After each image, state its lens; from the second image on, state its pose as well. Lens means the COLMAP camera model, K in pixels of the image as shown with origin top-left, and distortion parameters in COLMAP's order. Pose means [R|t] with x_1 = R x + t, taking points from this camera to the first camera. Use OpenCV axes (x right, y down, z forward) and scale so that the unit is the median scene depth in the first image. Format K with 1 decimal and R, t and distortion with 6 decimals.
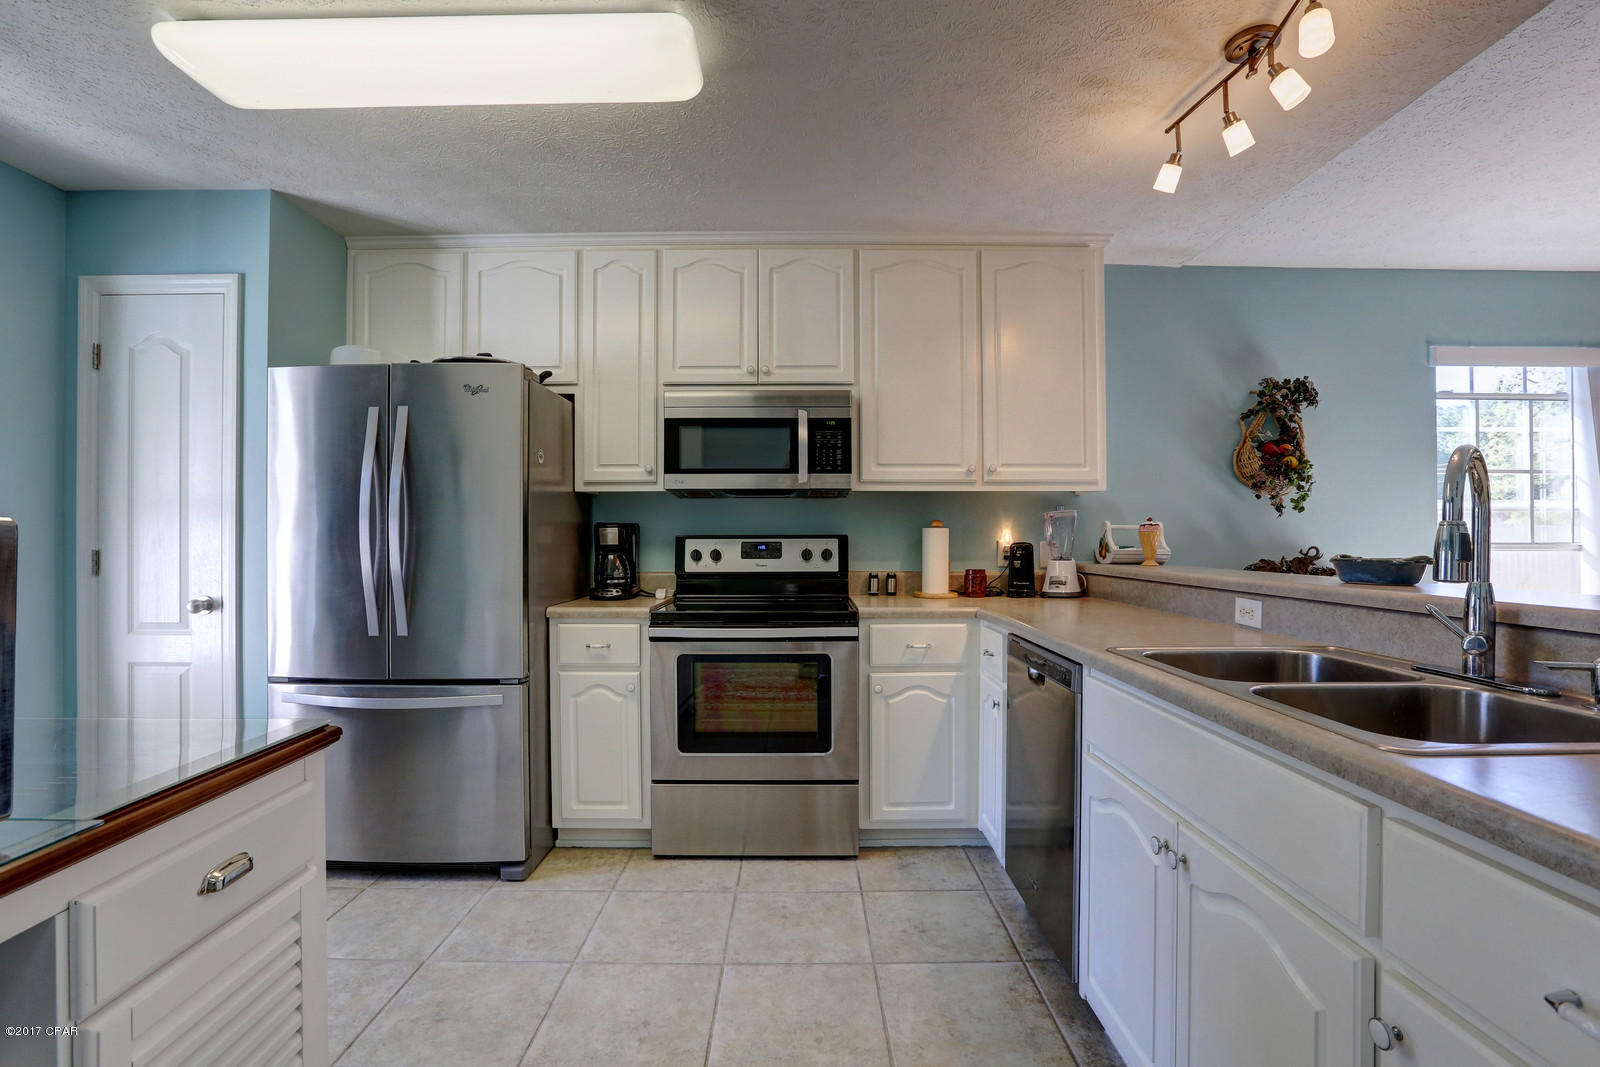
lens RADIAL K [[732.4, 0, 799.4], [0, 732.4, 531.7], [0, 0, 1]] dist [-0.038847, 0.005410]
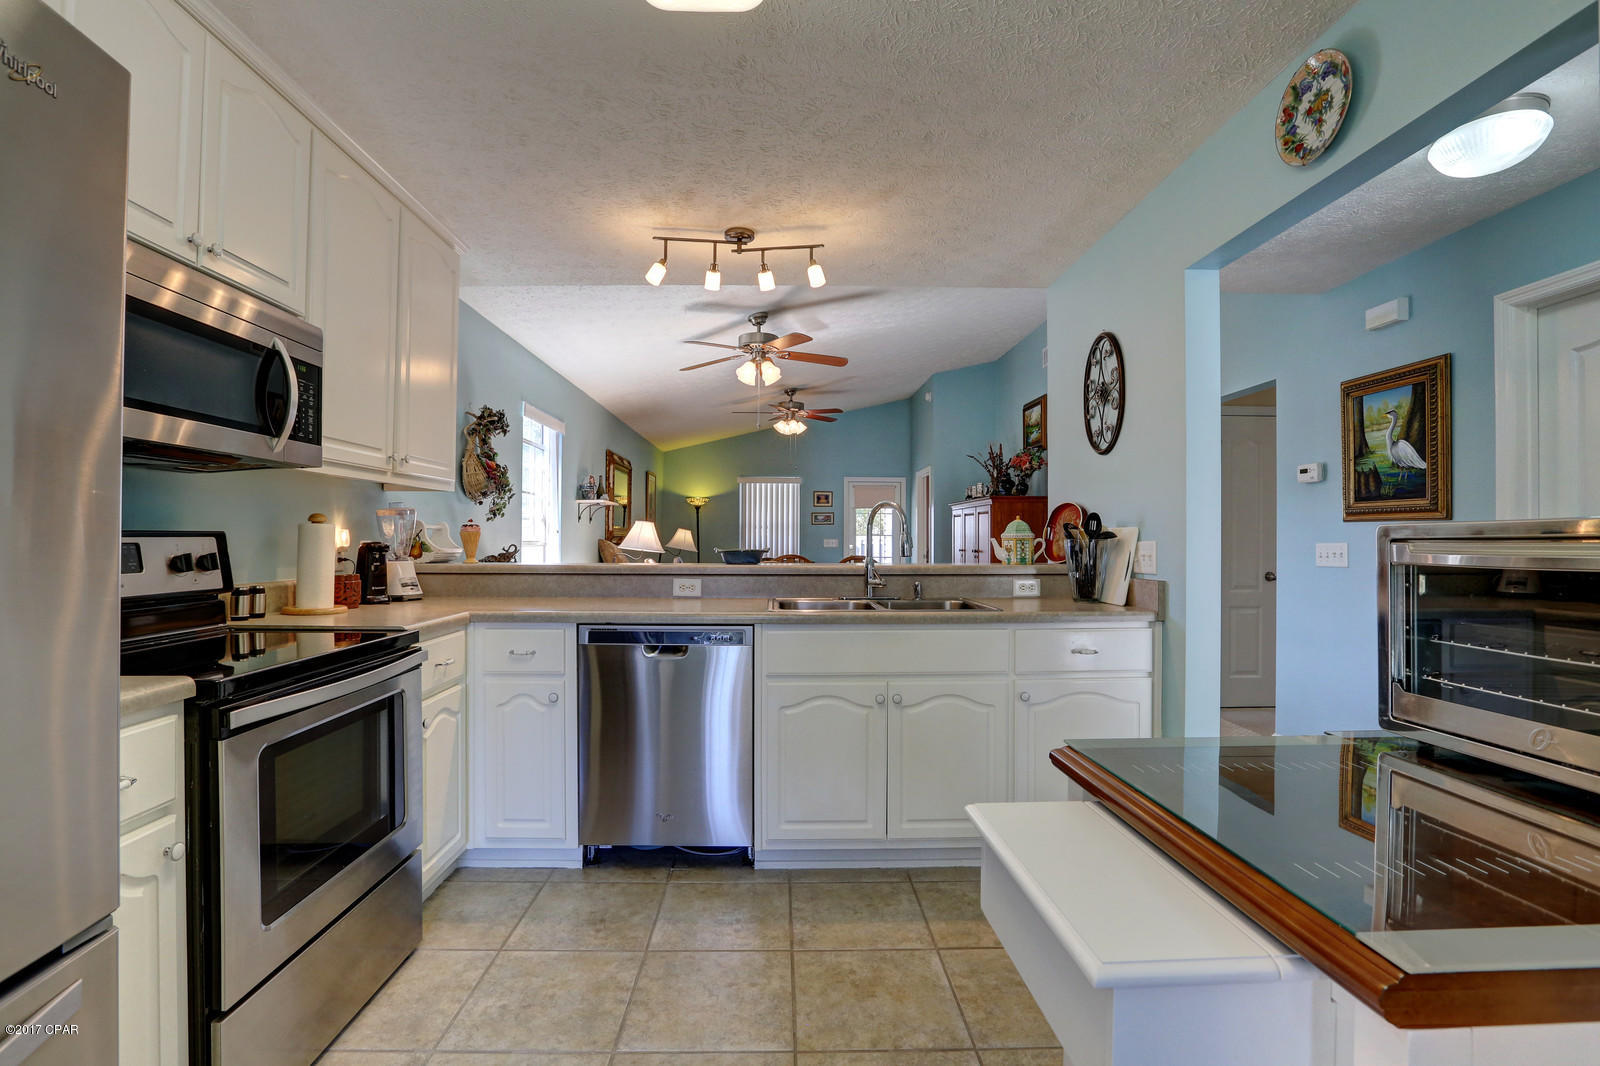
lens RADIAL K [[732.4, 0, 790.8], [0, 732.4, 533.4], [0, 0, 1]] dist [-0.038847, 0.005410]
pose [[-0.013717, 0.006944, 0.999882, -0.776559], [-0.010780, 0.999917, -0.007092, 0.006149], [-0.999848, -0.010876, -0.013641, 0.677810]]
